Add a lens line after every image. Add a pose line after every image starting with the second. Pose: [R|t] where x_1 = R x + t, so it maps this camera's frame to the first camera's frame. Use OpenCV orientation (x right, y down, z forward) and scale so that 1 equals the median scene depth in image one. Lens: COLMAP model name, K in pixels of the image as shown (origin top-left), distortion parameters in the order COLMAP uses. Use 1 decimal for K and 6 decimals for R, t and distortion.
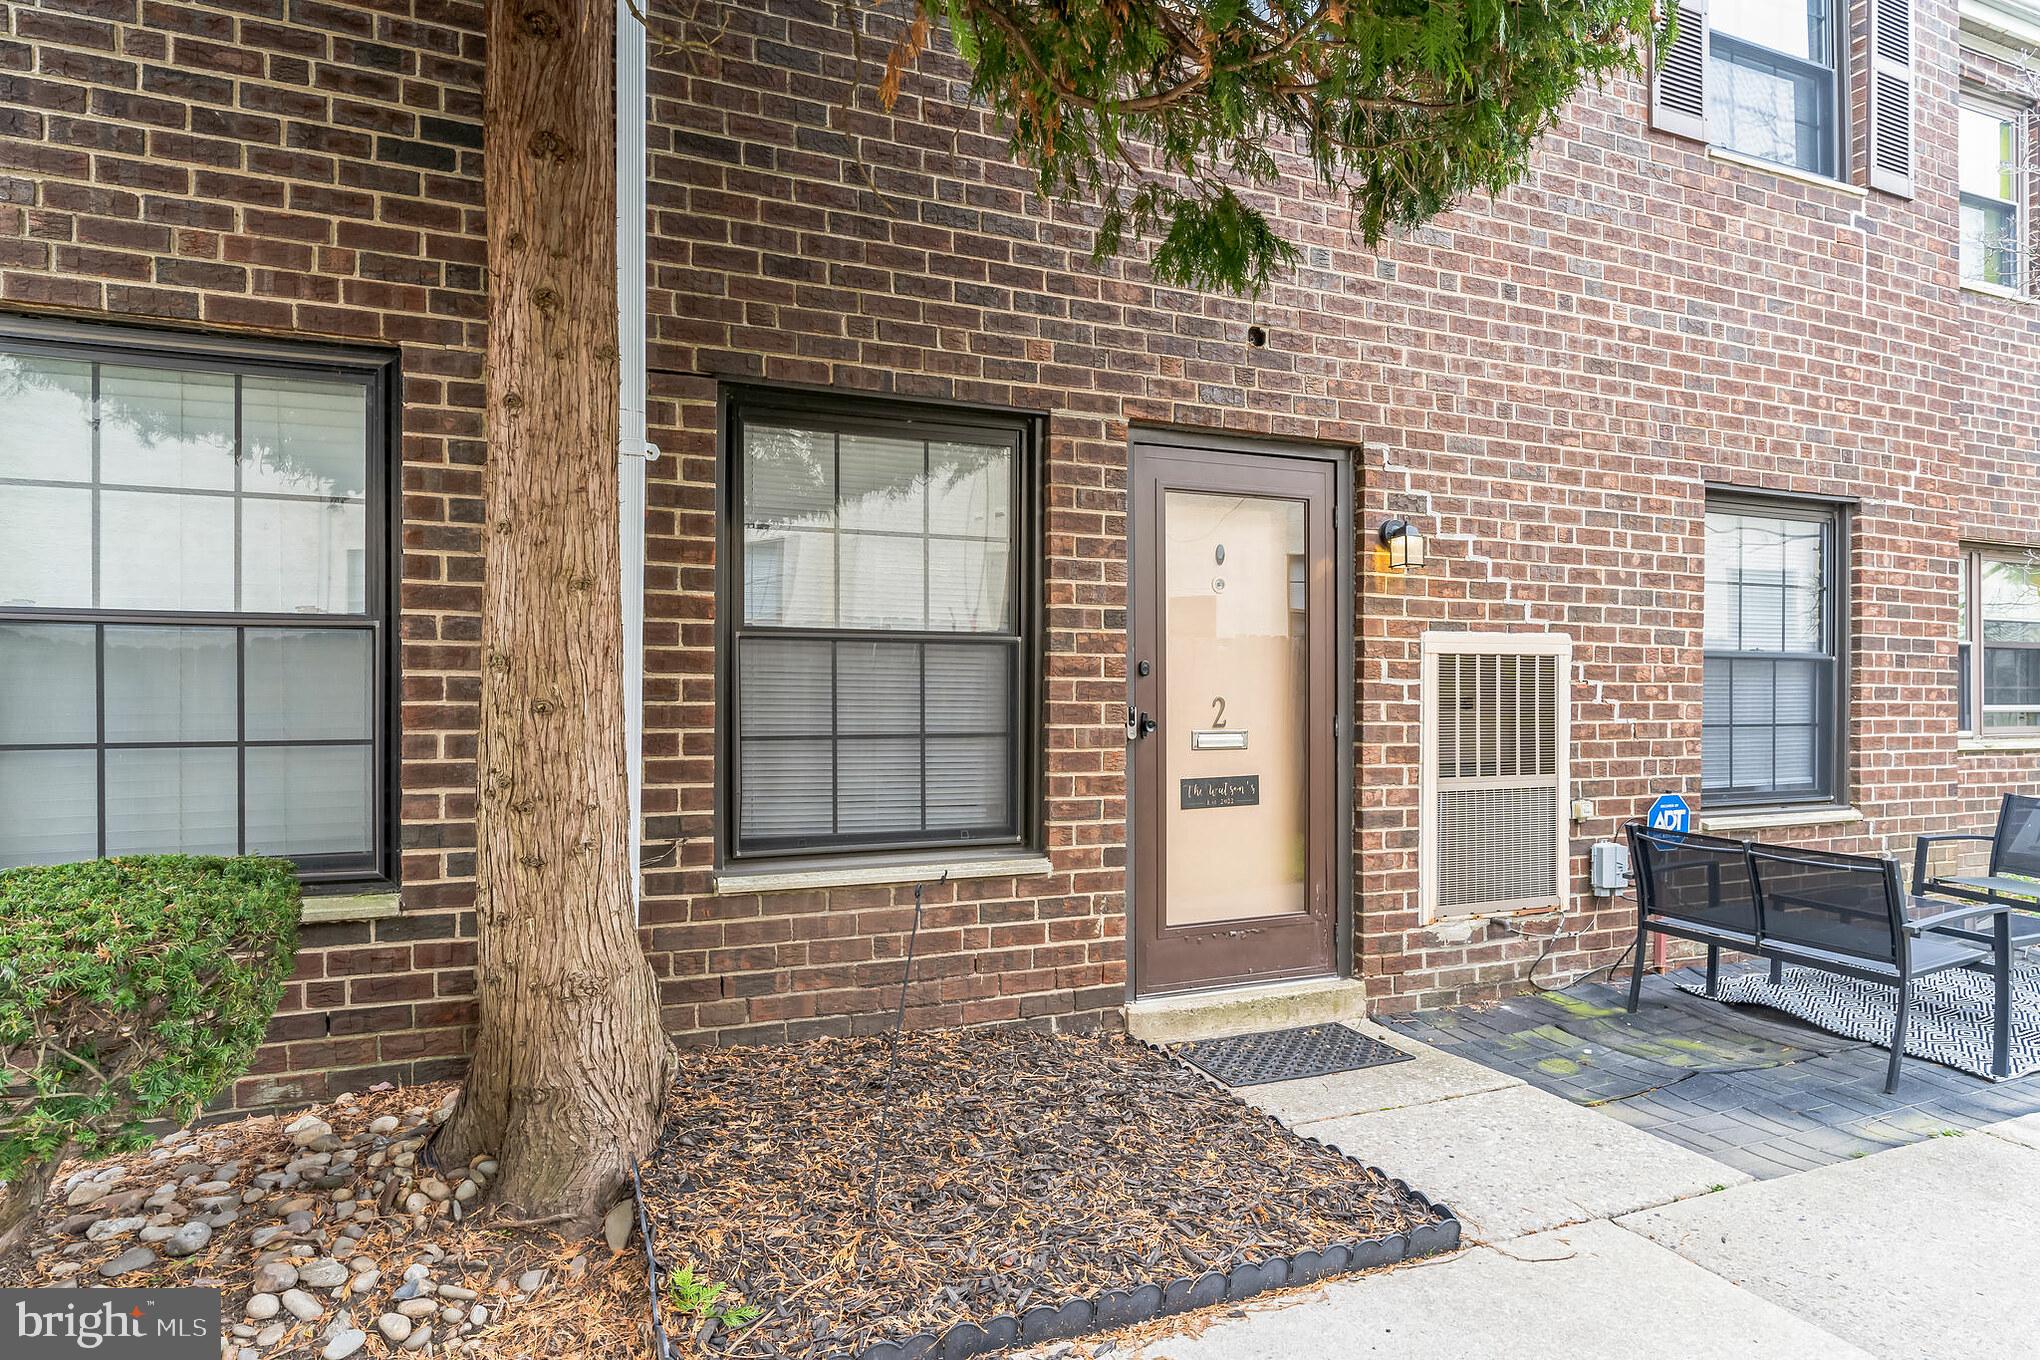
lens RADIAL K [[1126.9, 0, 1029.4], [0, 1126.9, 693.3], [0, 0, 1]] dist [-0.001781, 0.001203]
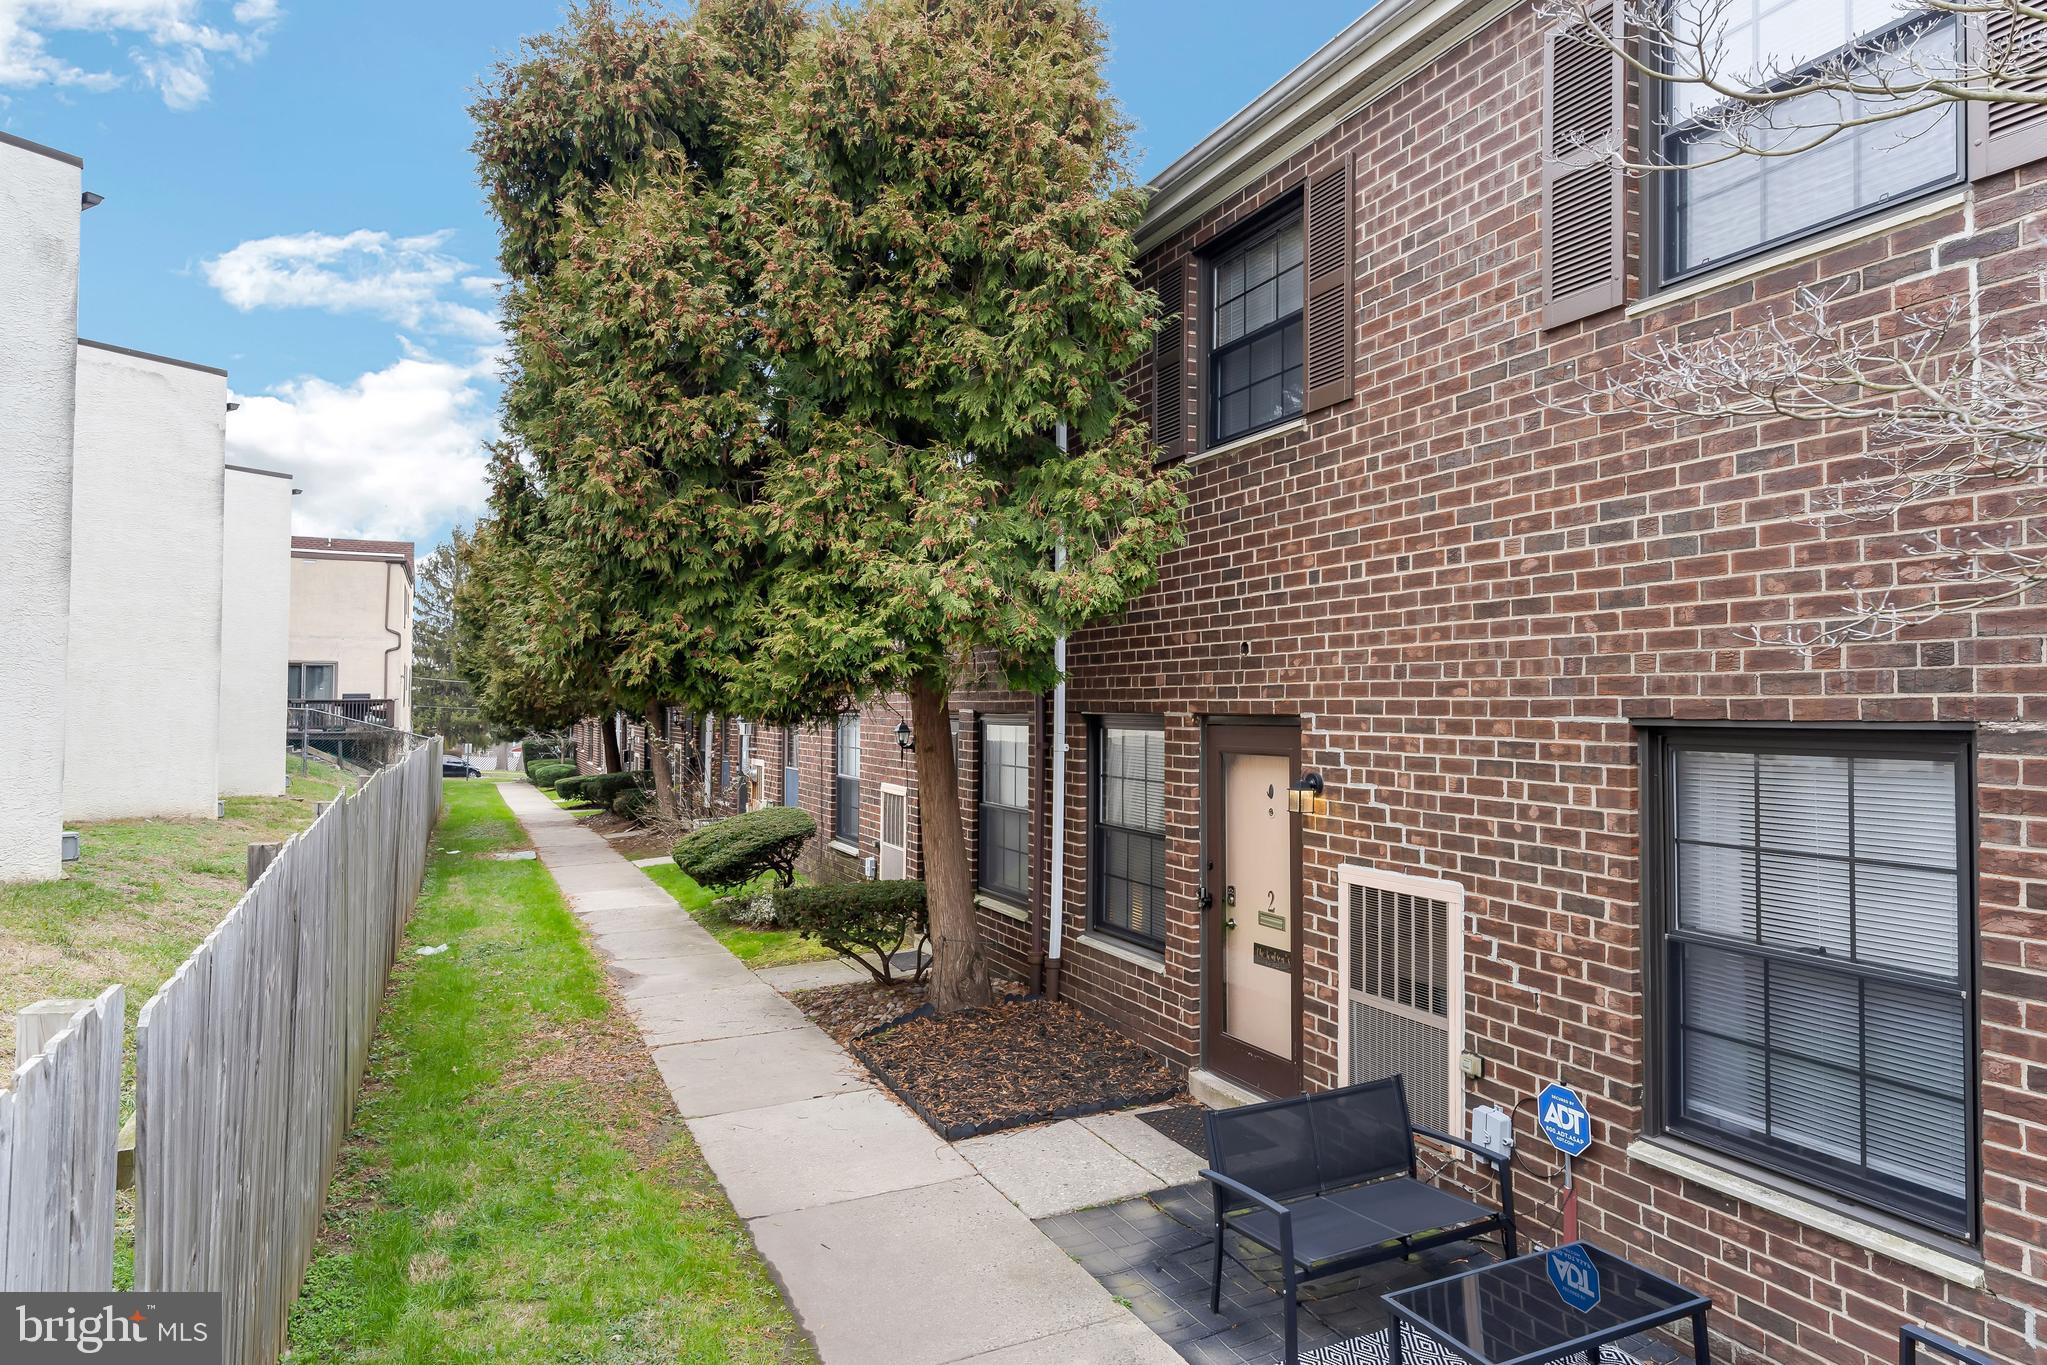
lens RADIAL K [[1175.7, 0, 1030.0], [0, 1175.7, 679.5], [0, 0, 1]] dist [0.006678, 0.000812]
pose [[0.053657, -0.027567, -0.998179, 1.520291], [-0.000814, 0.999617, -0.027650, -0.206375], [0.998559, 0.002296, 0.053614, 0.562708]]
